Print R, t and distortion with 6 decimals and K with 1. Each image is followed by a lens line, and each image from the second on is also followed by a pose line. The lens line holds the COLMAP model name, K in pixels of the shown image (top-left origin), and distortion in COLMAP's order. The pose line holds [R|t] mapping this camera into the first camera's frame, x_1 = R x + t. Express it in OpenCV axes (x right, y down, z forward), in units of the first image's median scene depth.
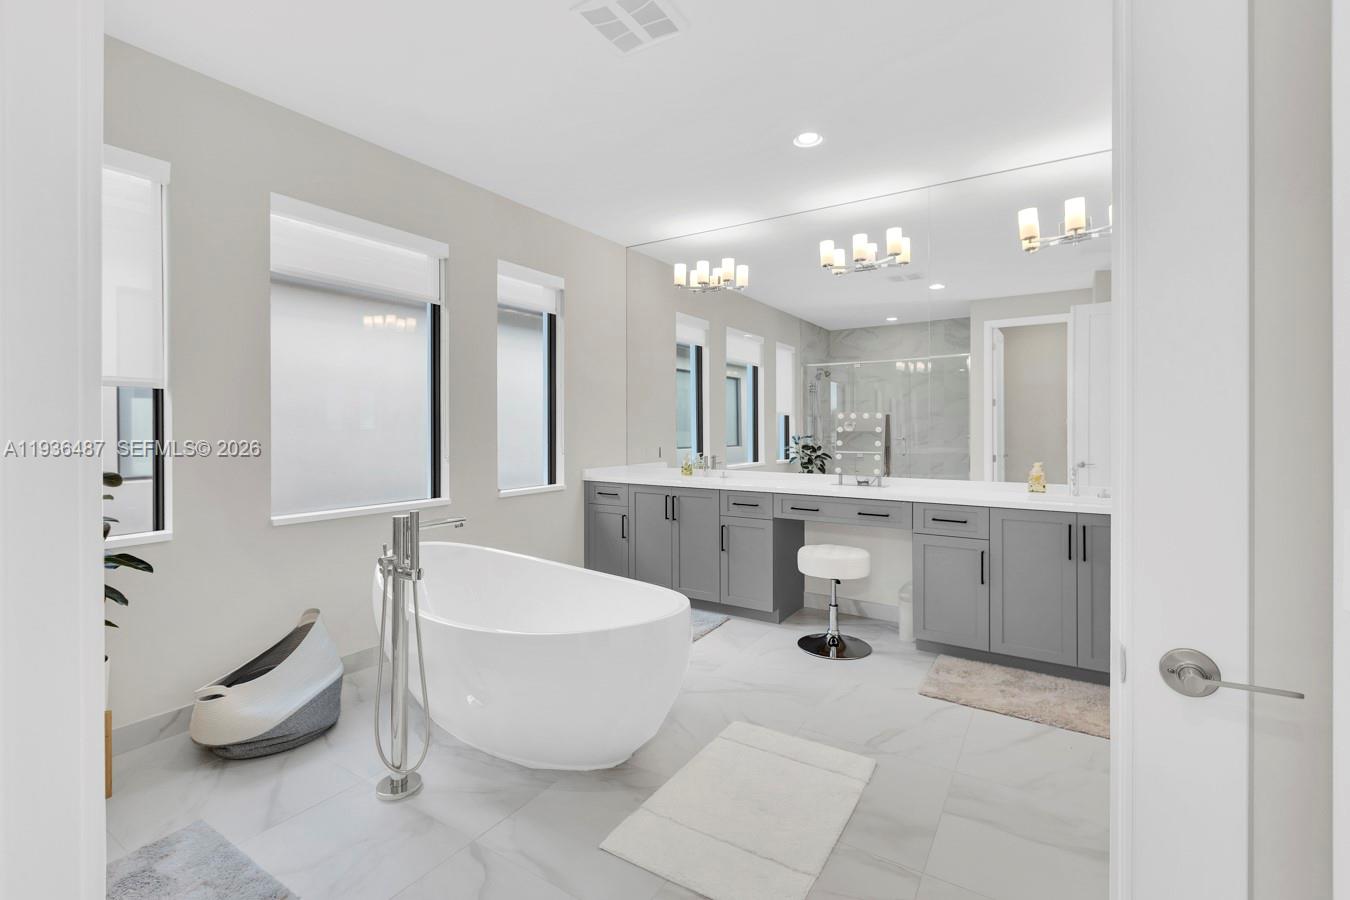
lens RADIAL K [[598.9, 0, 670.4], [0, 598.9, 426.8], [0, 0, 1]] dist [0.007747, -0.000216]
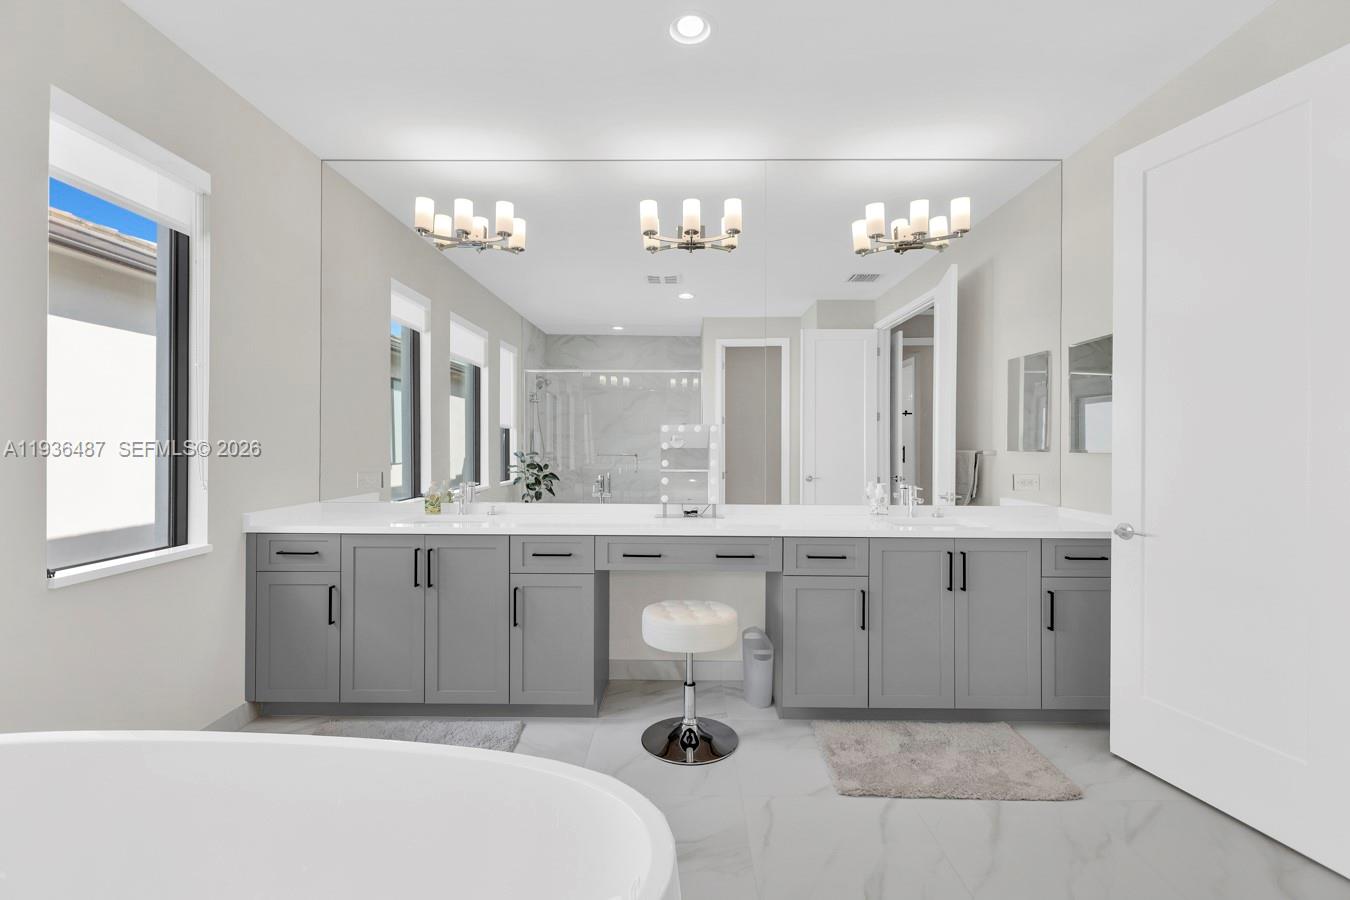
lens RADIAL K [[599.8, 0, 674.8], [0, 599.8, 442.3], [0, 0, 1]] dist [-0.000401, -0.000337]
pose [[0.847546, 0.003319, 0.530712, -0.112322], [-0.003646, 0.999993, -0.000432, 0.000162], [-0.530710, -0.001569, 0.847552, 0.315158]]
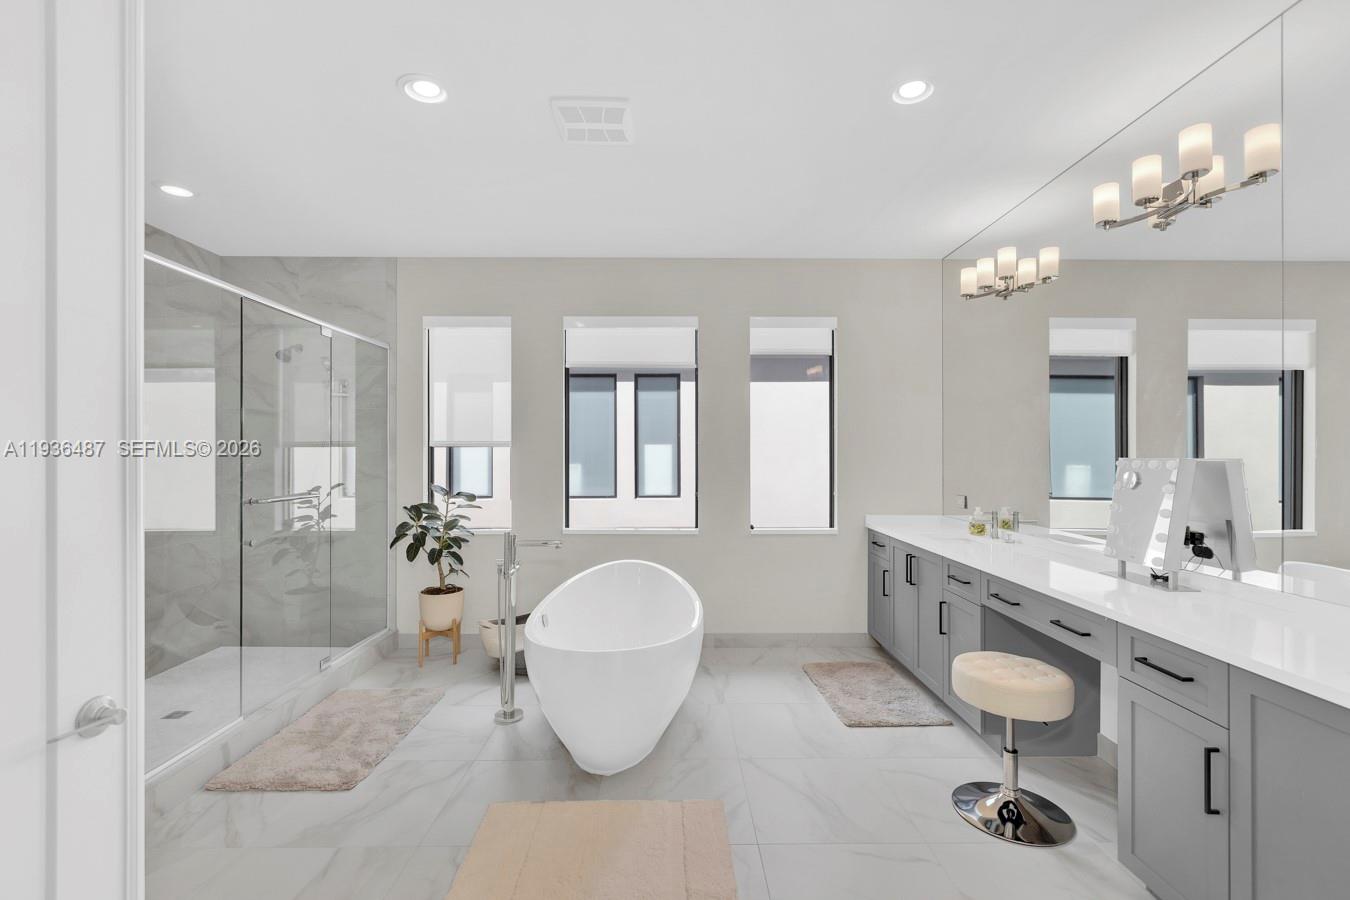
lens RADIAL K [[582.2, 0, 677.4], [0, 582.2, 462.0], [0, 0, 1]] dist [0.009446, 0.000124]
pose [[0.552549, 0.006858, -0.833452, 0.500025], [-0.002498, 0.999975, 0.006573, -0.019750], [0.833477, -0.001550, 0.552552, 0.278209]]
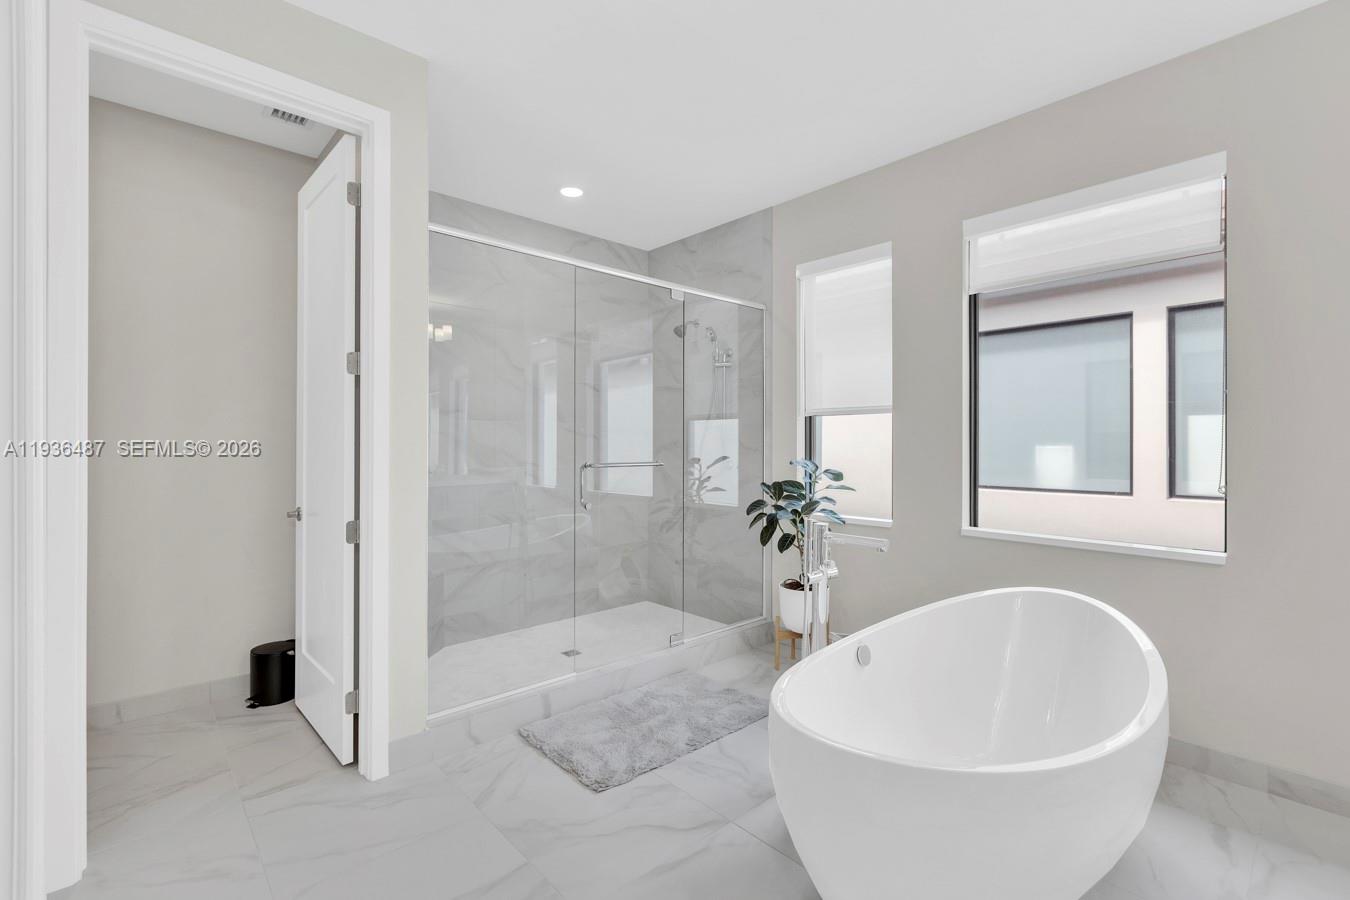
lens RADIAL K [[599.8, 0, 674.8], [0, 599.8, 442.3], [0, 0, 1]] dist [-0.000401, -0.000337]
pose [[-0.243062, -0.006521, -0.969989, 0.339720], [-0.007704, 0.999959, -0.004792, 0.006381], [0.969980, 0.006308, -0.243103, 0.503150]]
